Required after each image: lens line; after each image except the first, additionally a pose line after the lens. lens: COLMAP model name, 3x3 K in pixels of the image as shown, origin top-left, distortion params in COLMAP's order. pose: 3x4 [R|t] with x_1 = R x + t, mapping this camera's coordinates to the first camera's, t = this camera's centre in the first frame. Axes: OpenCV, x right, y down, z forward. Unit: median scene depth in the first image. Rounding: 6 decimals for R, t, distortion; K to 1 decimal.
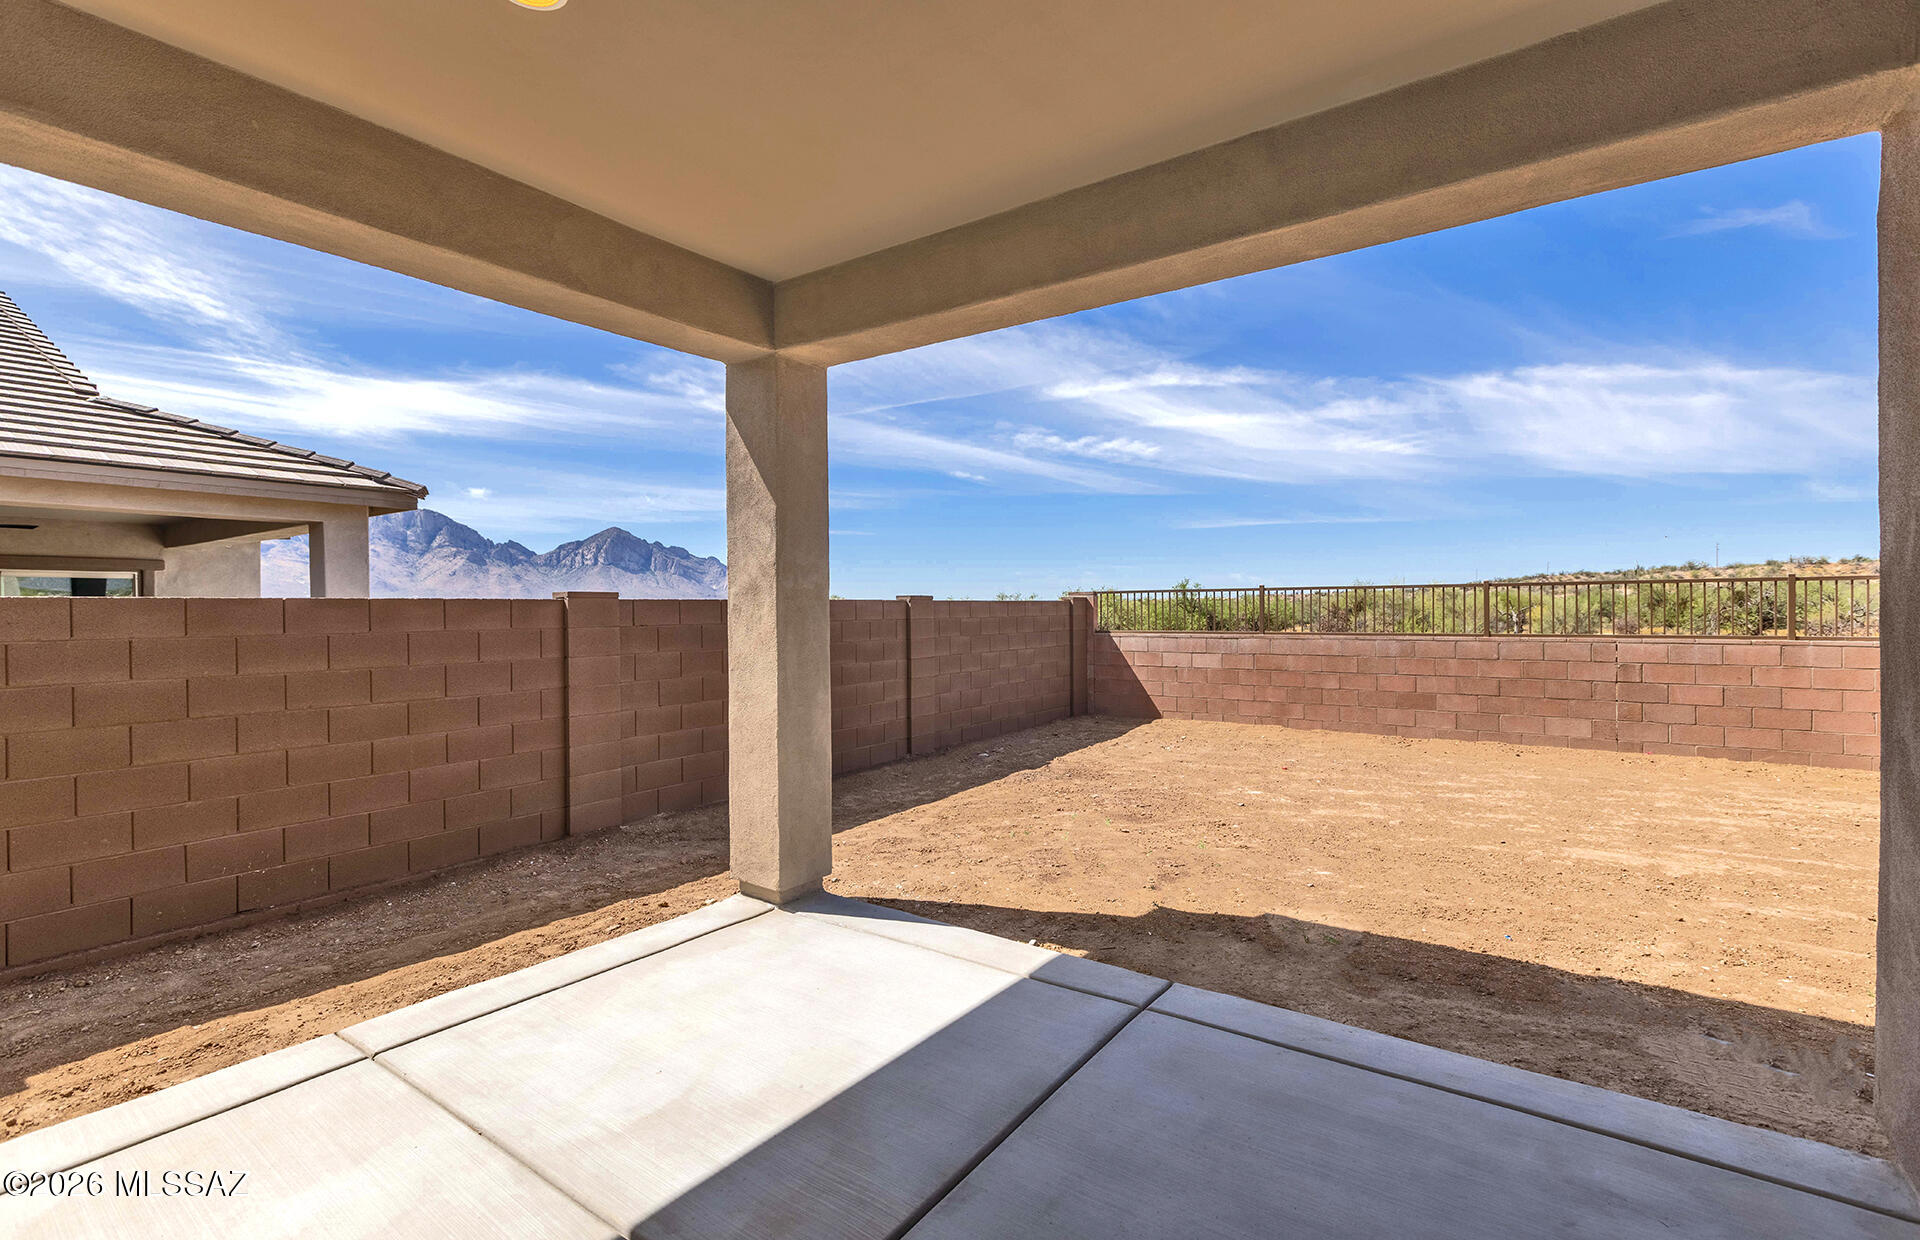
lens RADIAL K [[868.5, 0, 975.0], [0, 868.5, 617.2], [0, 0, 1]] dist [0.000910, -0.001234]
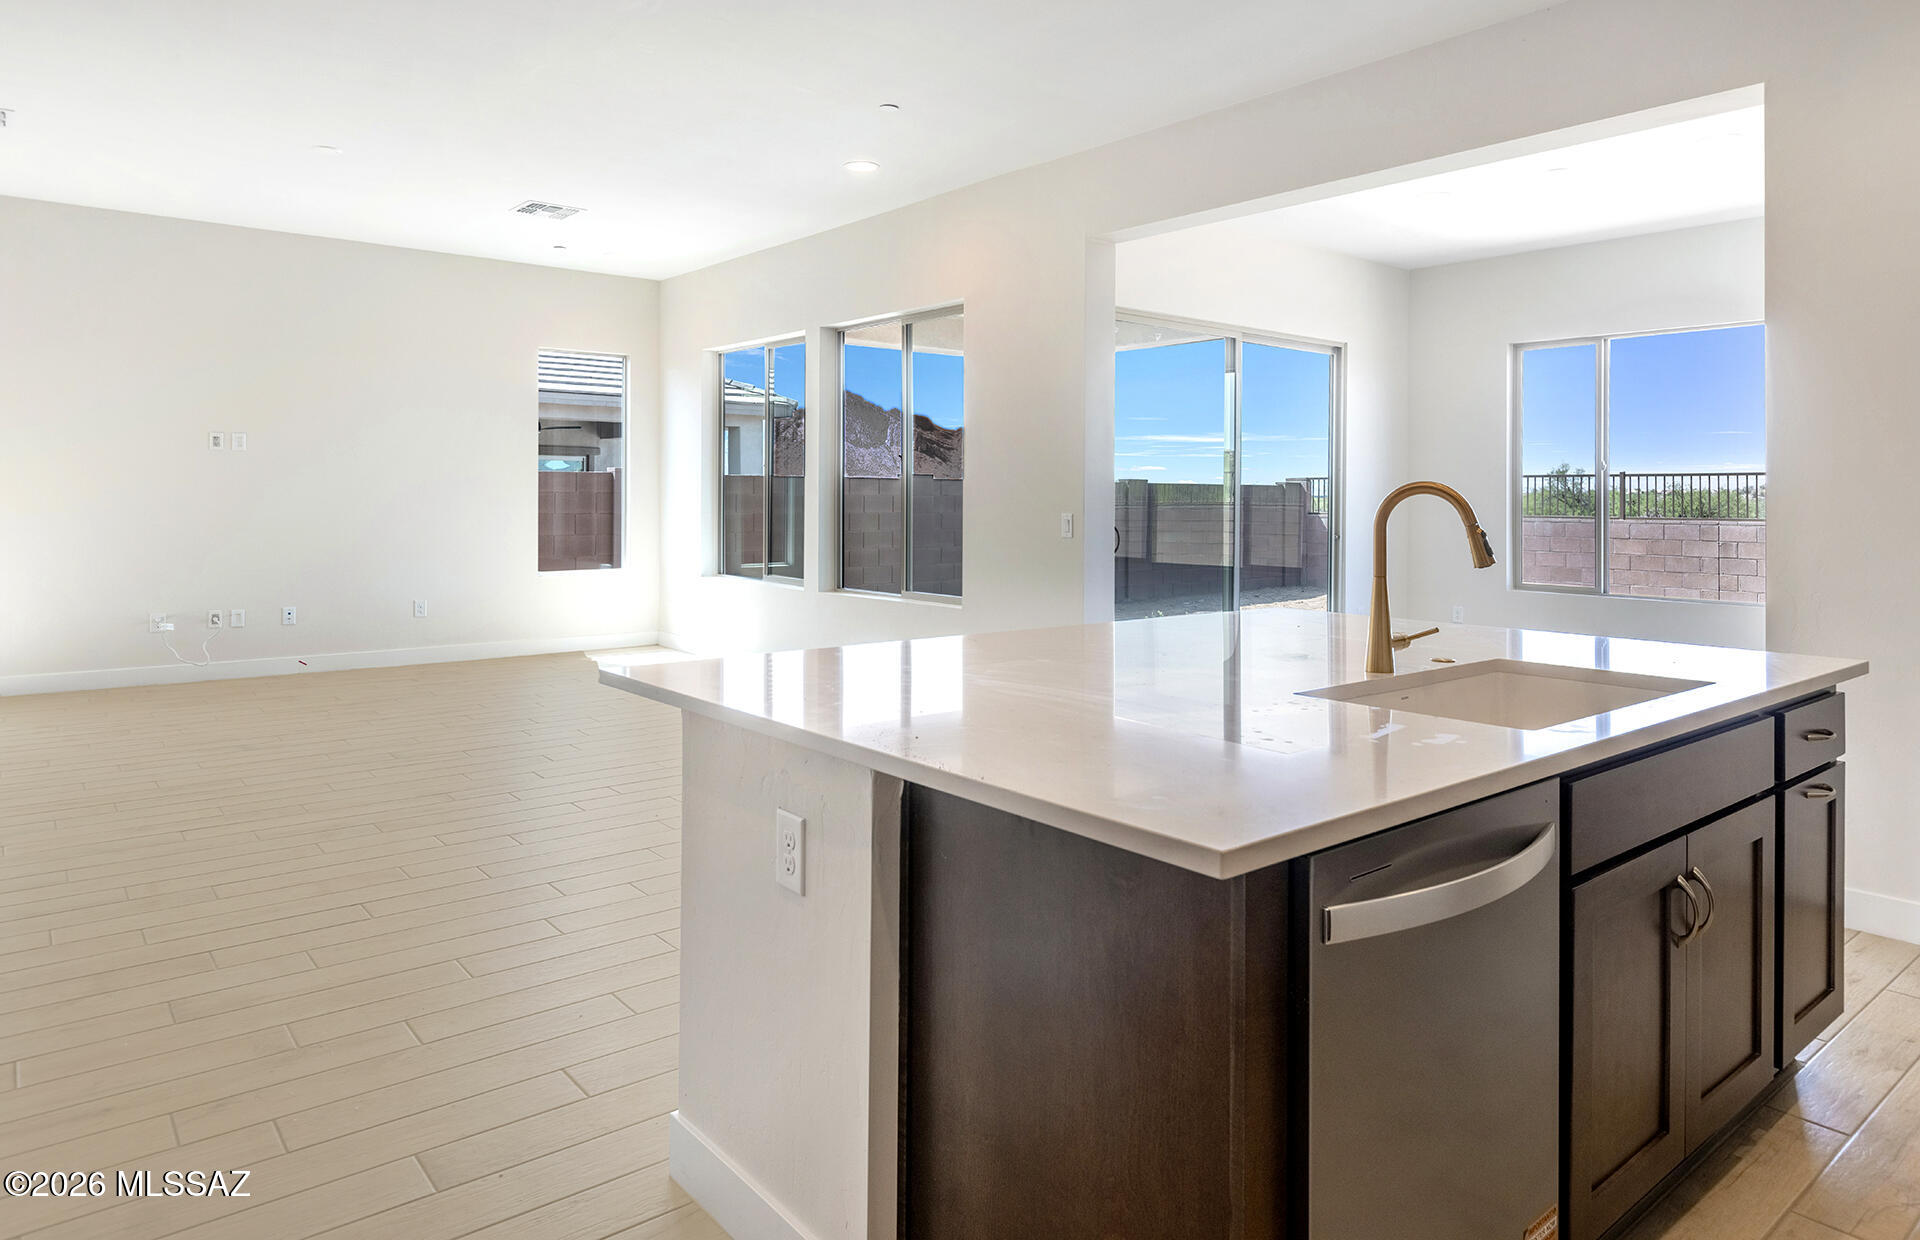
lens RADIAL K [[1164.8, 0, 983.5], [0, 1164.8, 484.4], [0, 0, 1]] dist [0.007514, -0.005288]
pose [[0.962784, 0.011654, -0.270019, 0.337047], [-0.017116, 0.999694, -0.017883, 0.033576], [0.269728, 0.021839, 0.962689, -1.371103]]
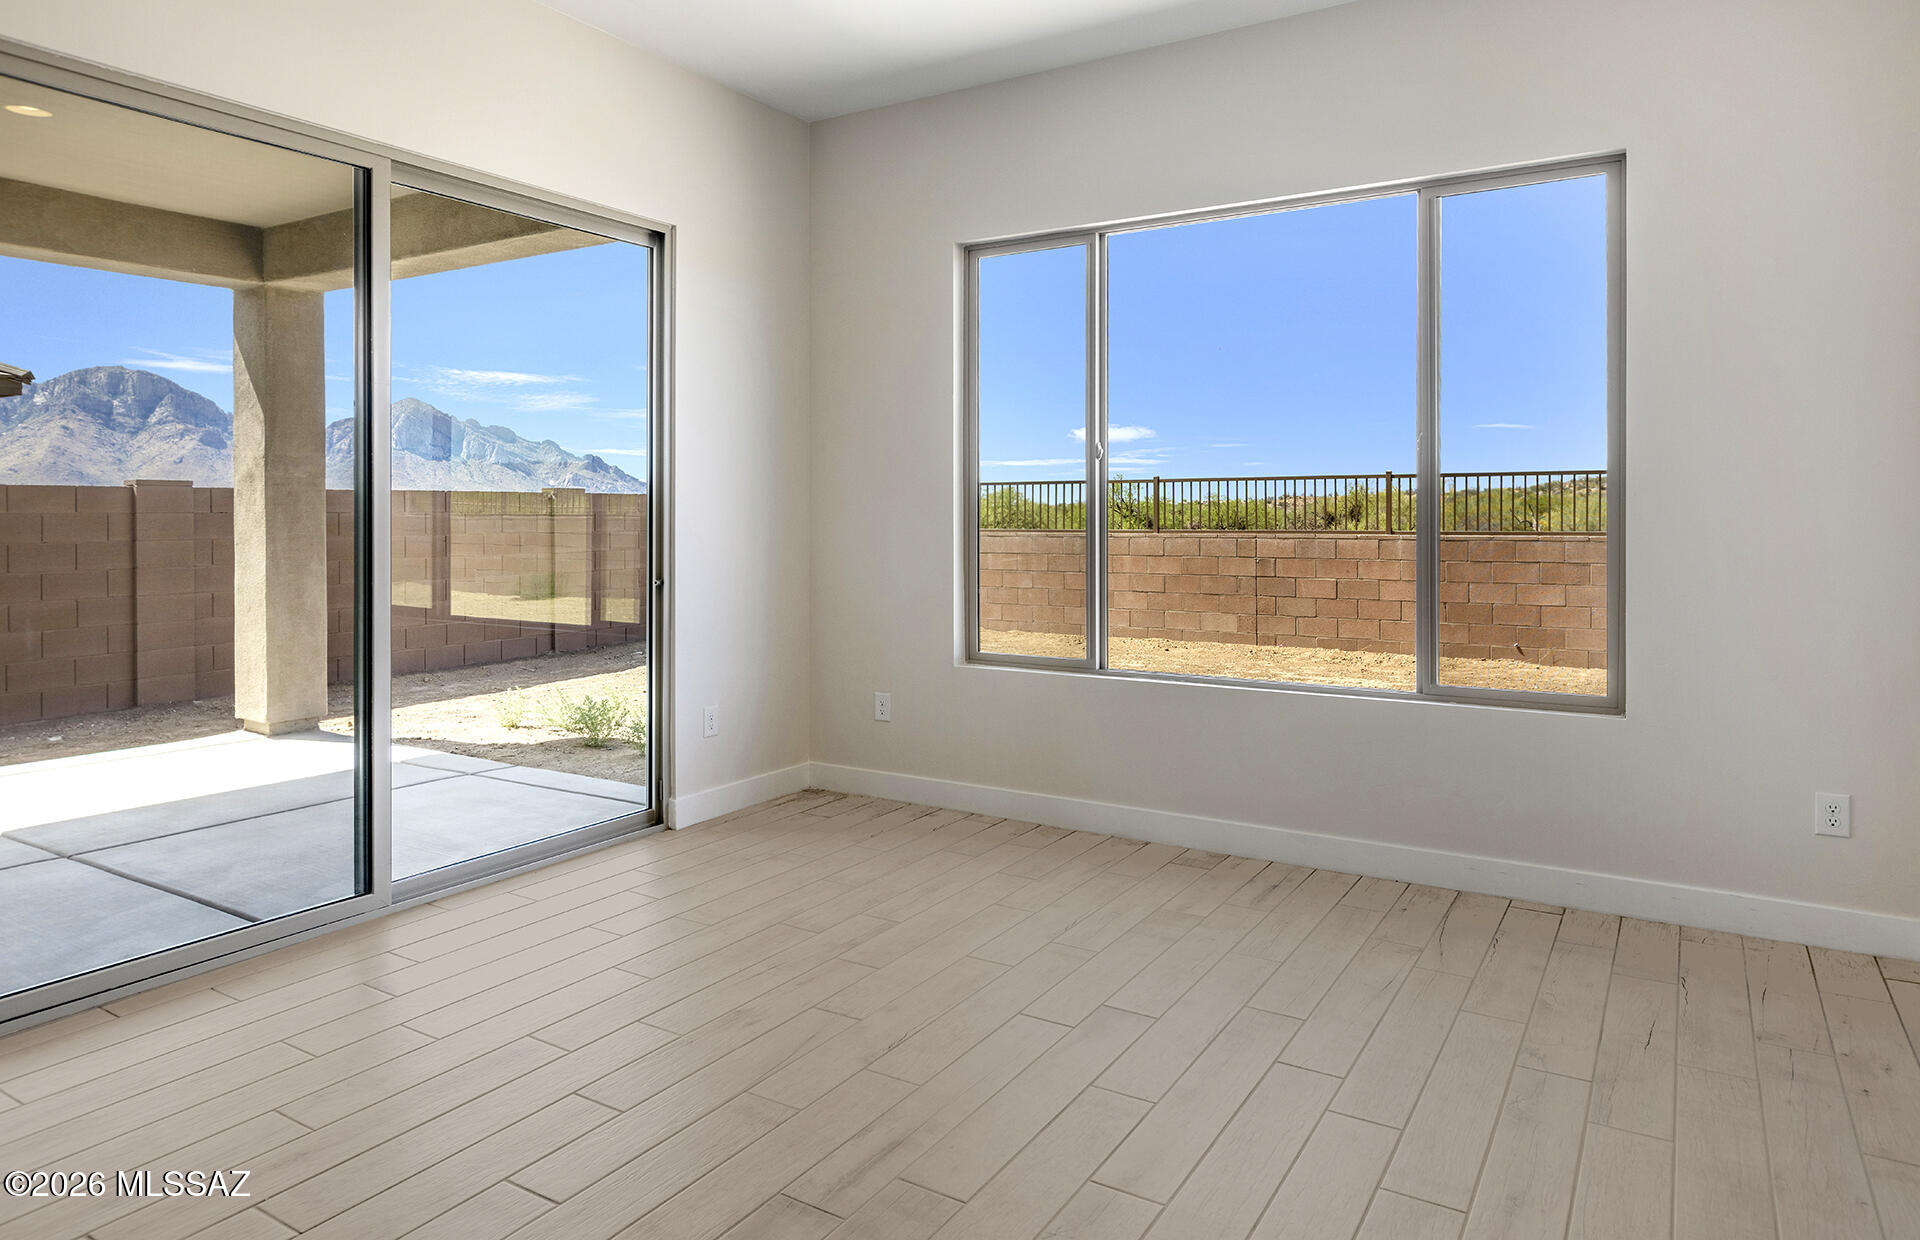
lens RADIAL K [[1164.8, 0, 965.3], [0, 1164.8, 523.6], [0, 0, 1]] dist [0.007514, -0.005288]
pose [[0.998687, 0.004254, 0.051047, 0.556804], [-0.004237, 0.999991, -0.000440, 0.024590], [-0.051048, 0.000223, 0.998696, -0.575618]]
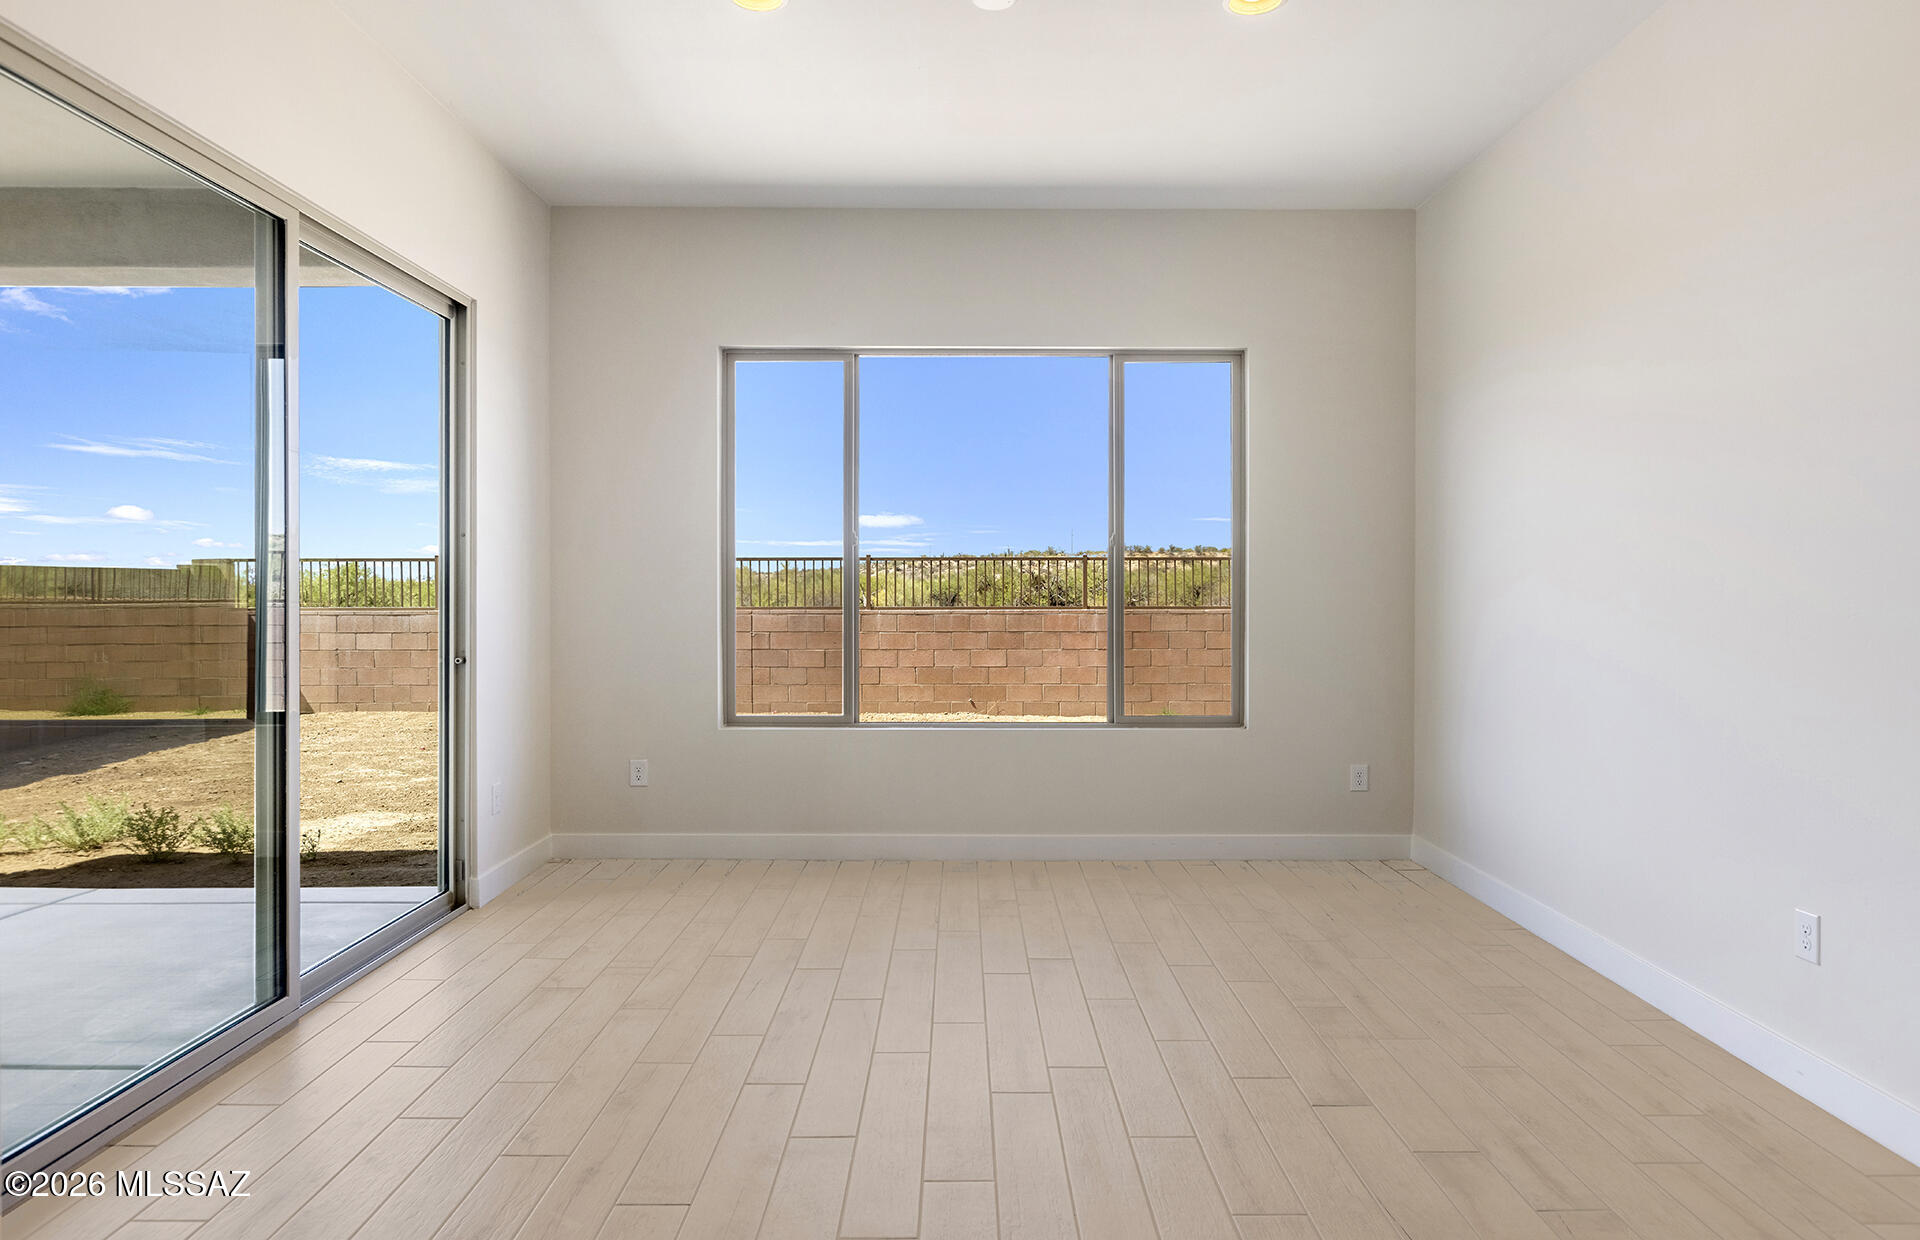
lens RADIAL K [[1164.8, 0, 954.1], [0, 1164.8, 606.7], [0, 0, 1]] dist [0.007514, -0.005288]
pose [[0.820172, -0.000256, 0.572117, 0.175343], [-0.001224, 0.999997, 0.002201, 0.027575], [-0.572116, -0.002506, 0.820169, -0.607351]]
